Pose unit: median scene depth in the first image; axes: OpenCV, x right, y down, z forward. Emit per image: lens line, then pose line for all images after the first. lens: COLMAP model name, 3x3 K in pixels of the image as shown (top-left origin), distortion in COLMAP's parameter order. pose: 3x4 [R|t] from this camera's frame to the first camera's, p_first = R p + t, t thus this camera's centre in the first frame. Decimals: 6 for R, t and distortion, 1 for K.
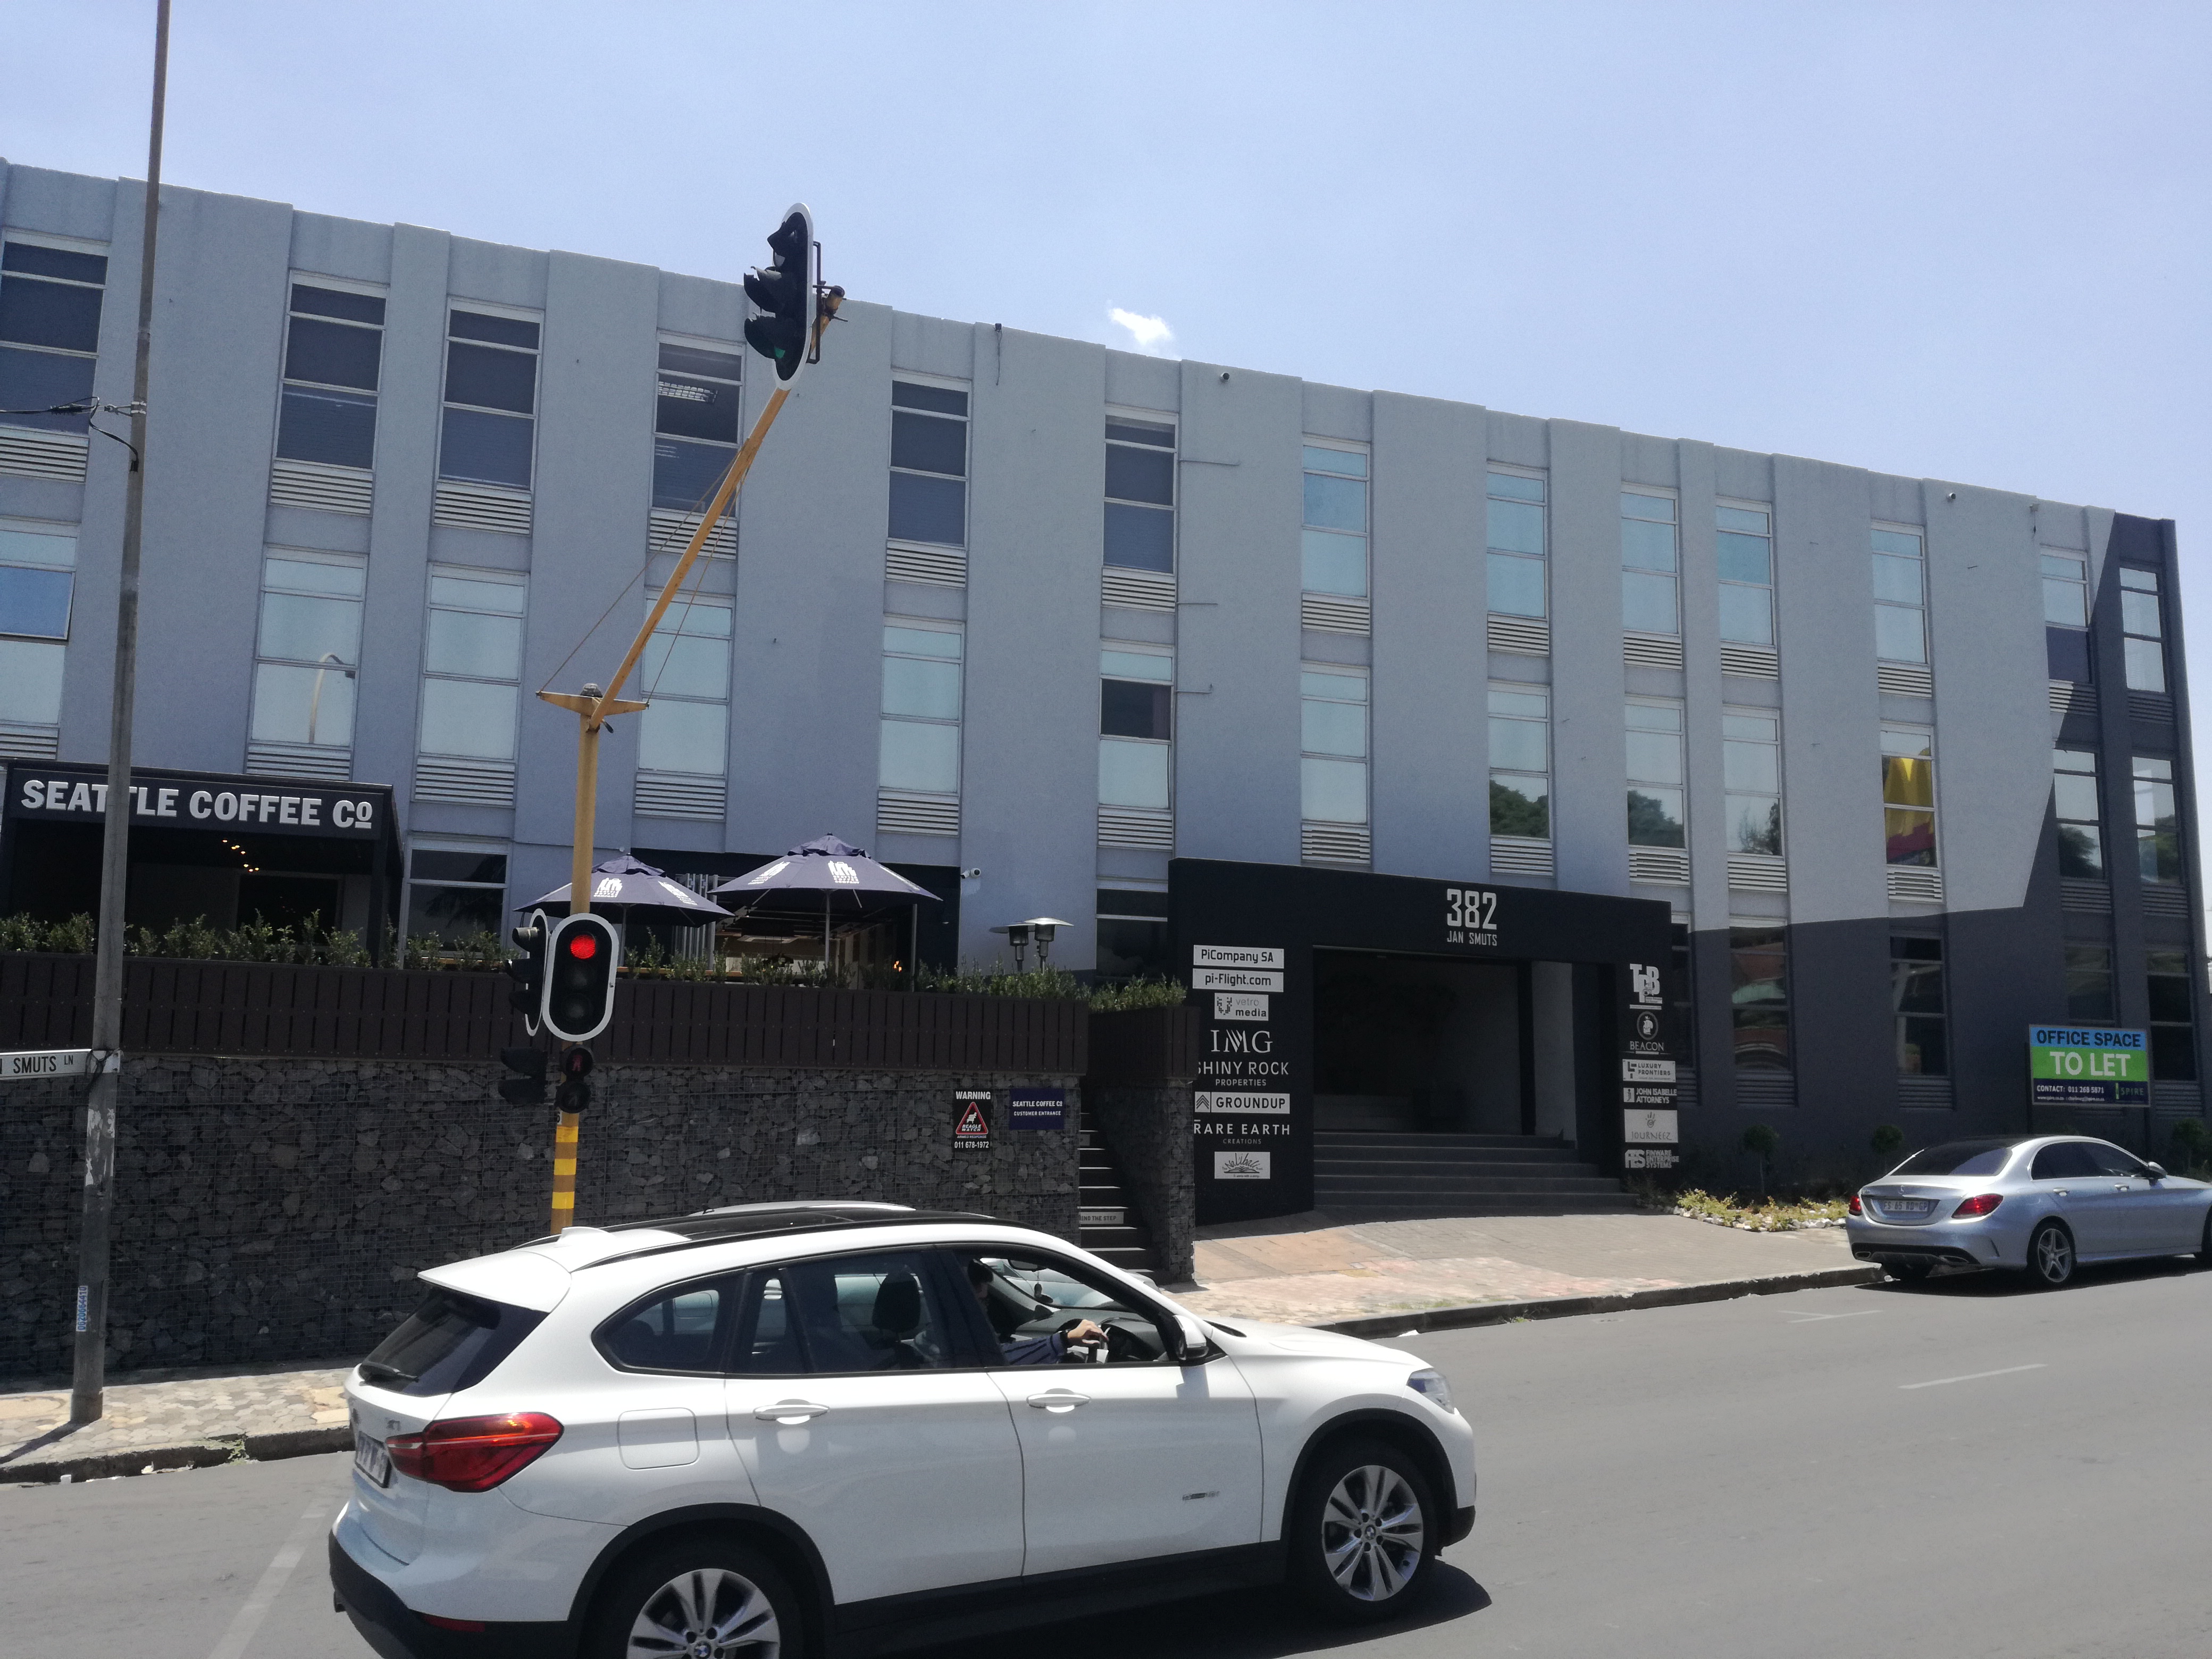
lens RADIAL K [[1831.0, 0, 1097.1], [0, 1831.0, 831.4], [0, 0, 1]] dist [0.064944, -0.136439]
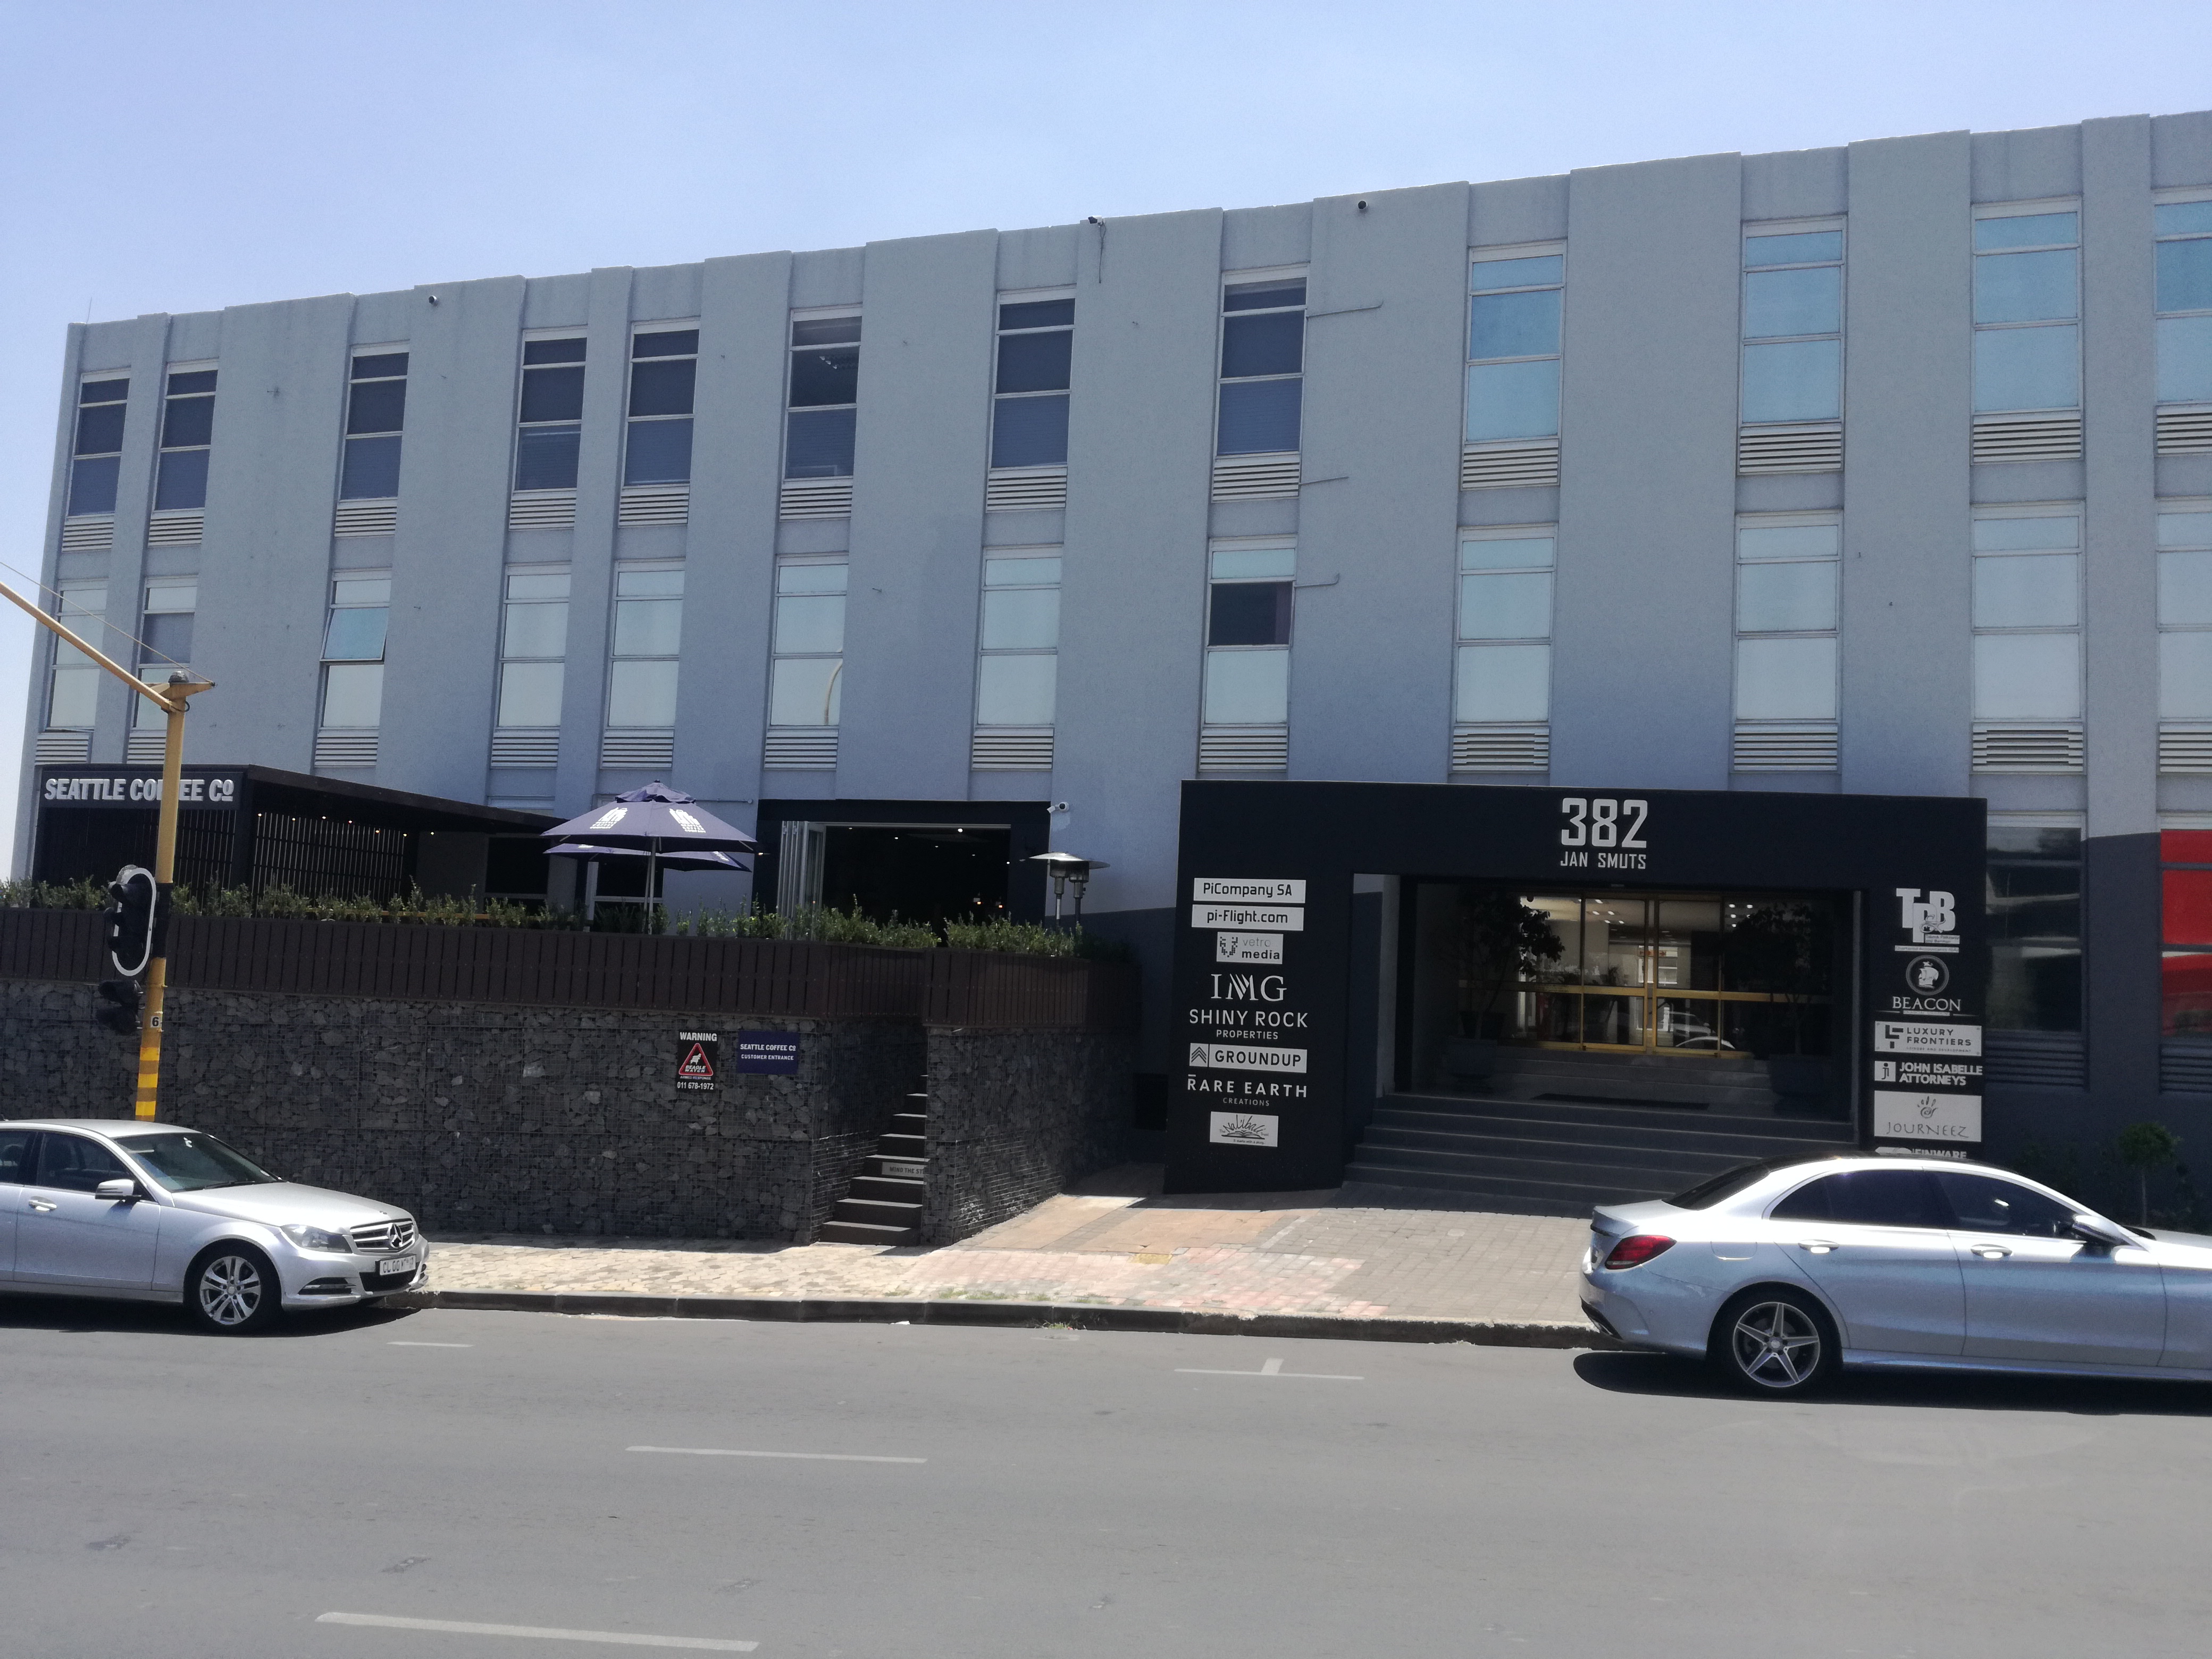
lens RADIAL K [[1831.0, 0, 1121.8], [0, 1831.0, 837.3], [0, 0, 1]] dist [0.064944, -0.136439]
pose [[0.771270, -0.035657, -0.635508, 0.587445], [0.059198, 0.998121, 0.015842, 0.026338], [0.633749, -0.049839, 0.771931, 0.296133]]
